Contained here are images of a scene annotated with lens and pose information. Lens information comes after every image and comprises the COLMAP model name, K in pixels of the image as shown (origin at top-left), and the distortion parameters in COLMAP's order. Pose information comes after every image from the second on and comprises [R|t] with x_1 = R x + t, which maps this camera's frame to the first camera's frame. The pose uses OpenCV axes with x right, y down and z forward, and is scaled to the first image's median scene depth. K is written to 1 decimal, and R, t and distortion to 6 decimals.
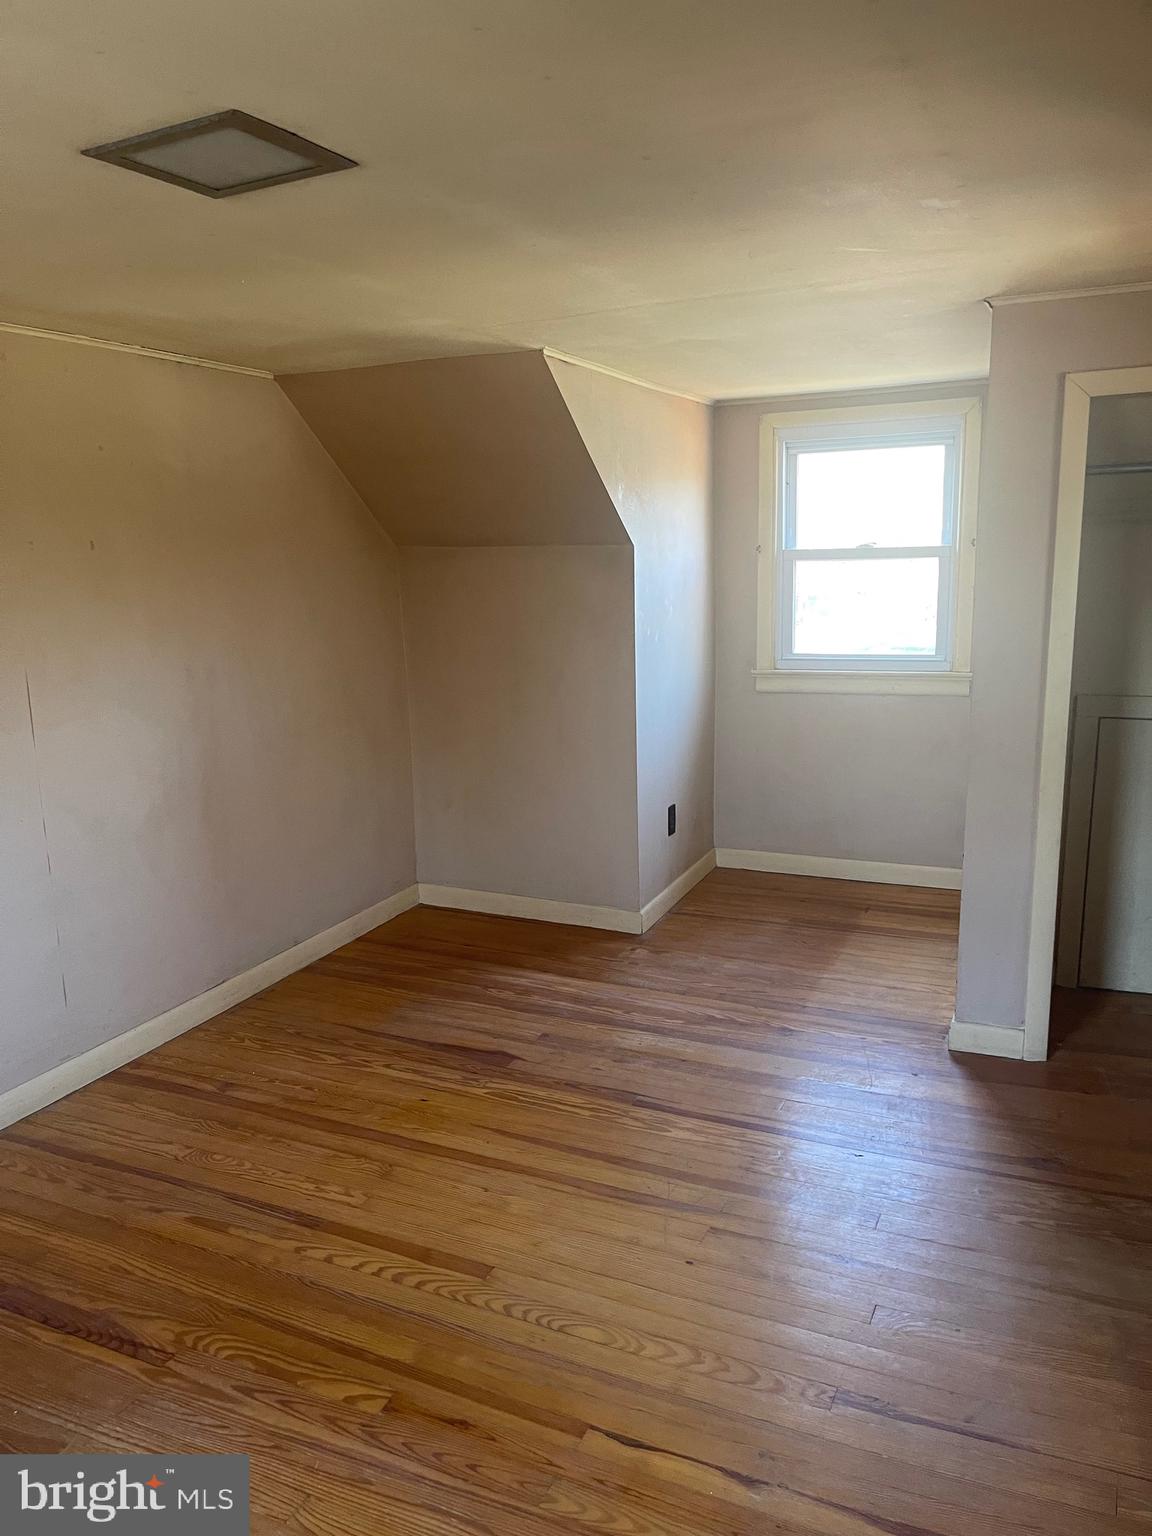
lens RADIAL K [[1177.1, 0, 568.3], [0, 1177.1, 779.6], [0, 0, 1]] dist [0.074868, -0.105352]
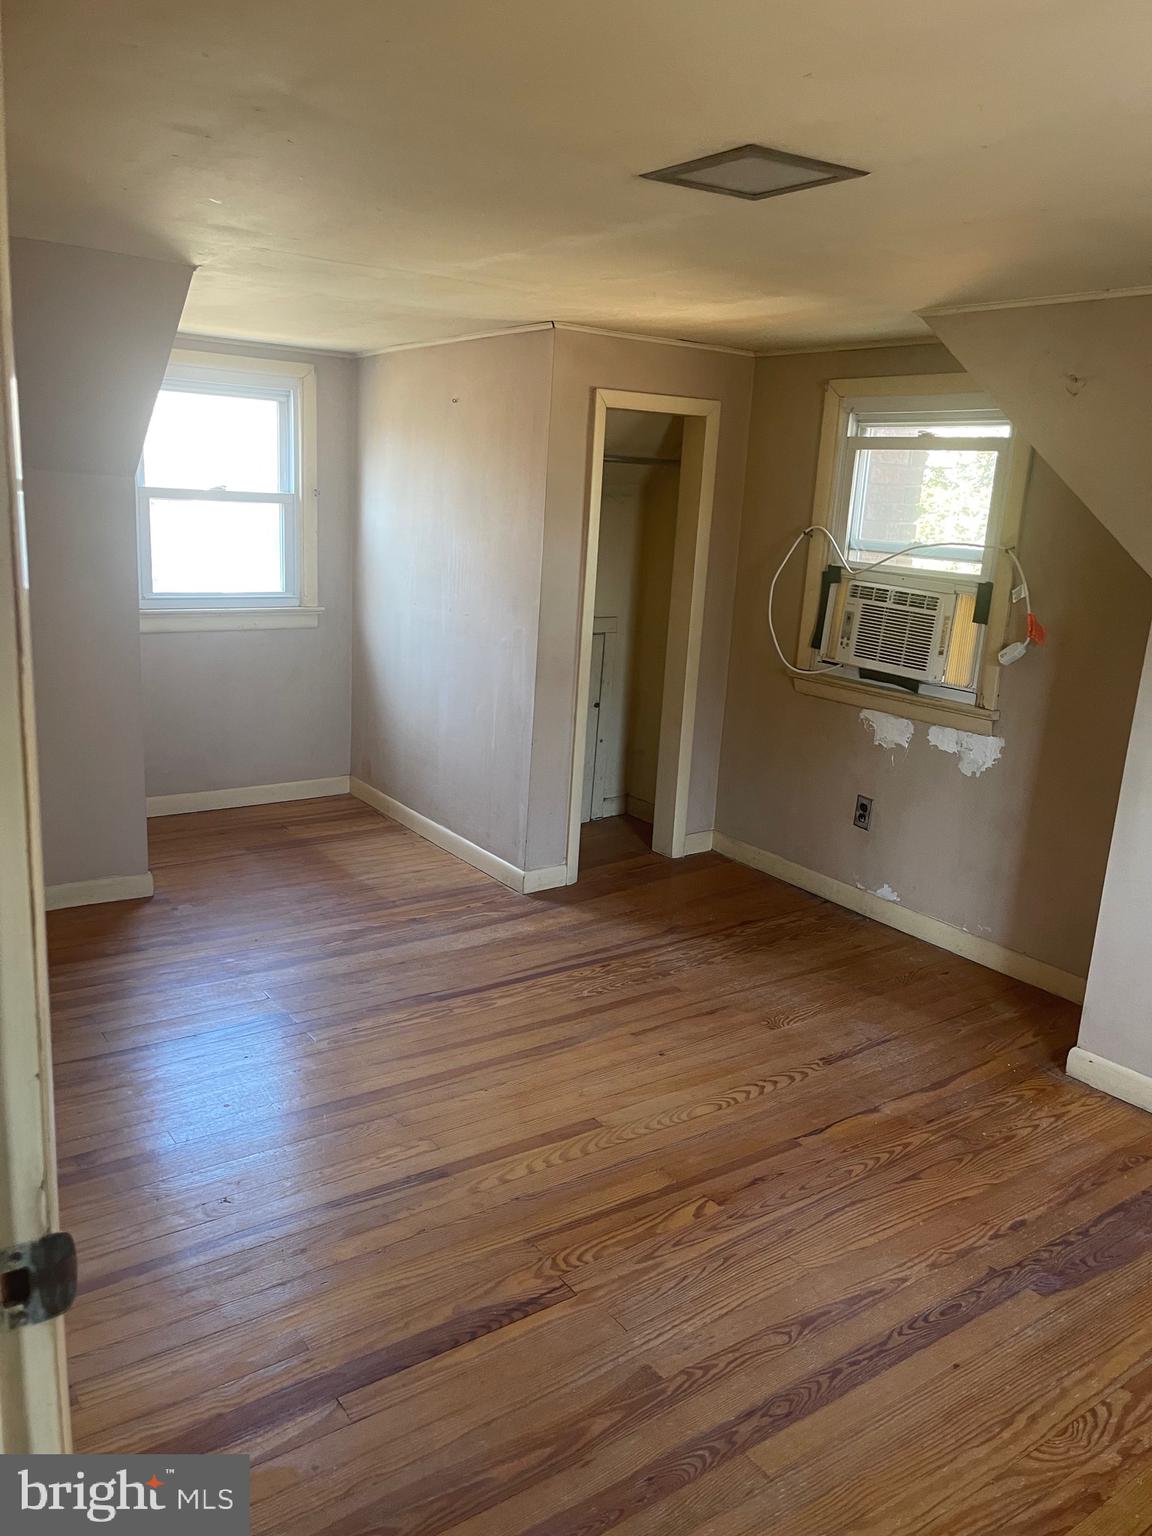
lens RADIAL K [[1177.1, 0, 568.3], [0, 1177.1, 779.6], [0, 0, 1]] dist [0.074868, -0.105352]
pose [[0.478535, -0.158670, 0.863613, -0.589538], [0.109909, 0.986626, 0.120369, -0.038320], [-0.871162, 0.037318, 0.489575, 0.243050]]
